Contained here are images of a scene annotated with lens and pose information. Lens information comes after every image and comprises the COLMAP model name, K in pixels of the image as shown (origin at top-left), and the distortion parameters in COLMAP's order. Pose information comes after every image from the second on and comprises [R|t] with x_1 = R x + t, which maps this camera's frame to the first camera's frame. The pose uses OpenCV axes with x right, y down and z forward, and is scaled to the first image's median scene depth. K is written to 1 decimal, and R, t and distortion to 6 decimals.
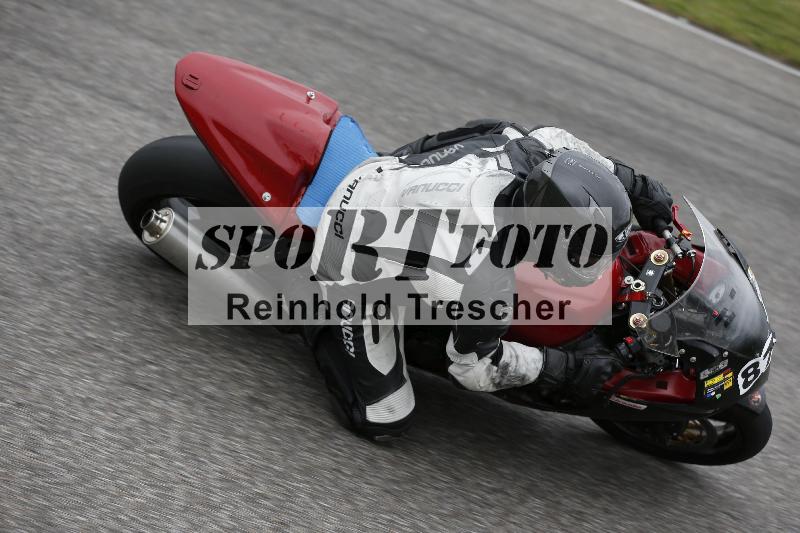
lens RADIAL K [[2801.4, 0, 400.0], [0, 2801.4, 266.5], [0, 0, 1]] dist [-0.202497, -0.562408]
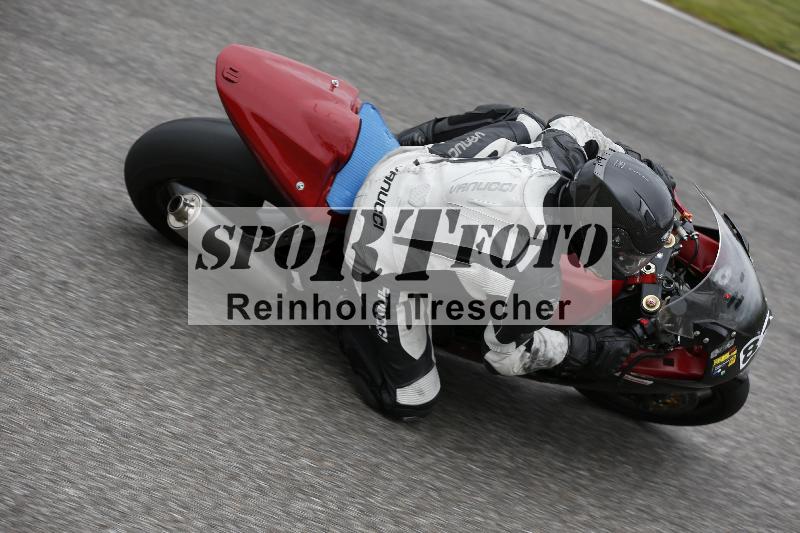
lens RADIAL K [[2801.4, 0, 400.0], [0, 2801.4, 266.5], [0, 0, 1]] dist [-0.202497, -0.562408]
pose [[0.990159, -0.006179, 0.139814, -0.154548], [-0.003347, 0.997694, 0.067796, -0.064931], [-0.139910, -0.067596, 0.987854, -0.017539]]
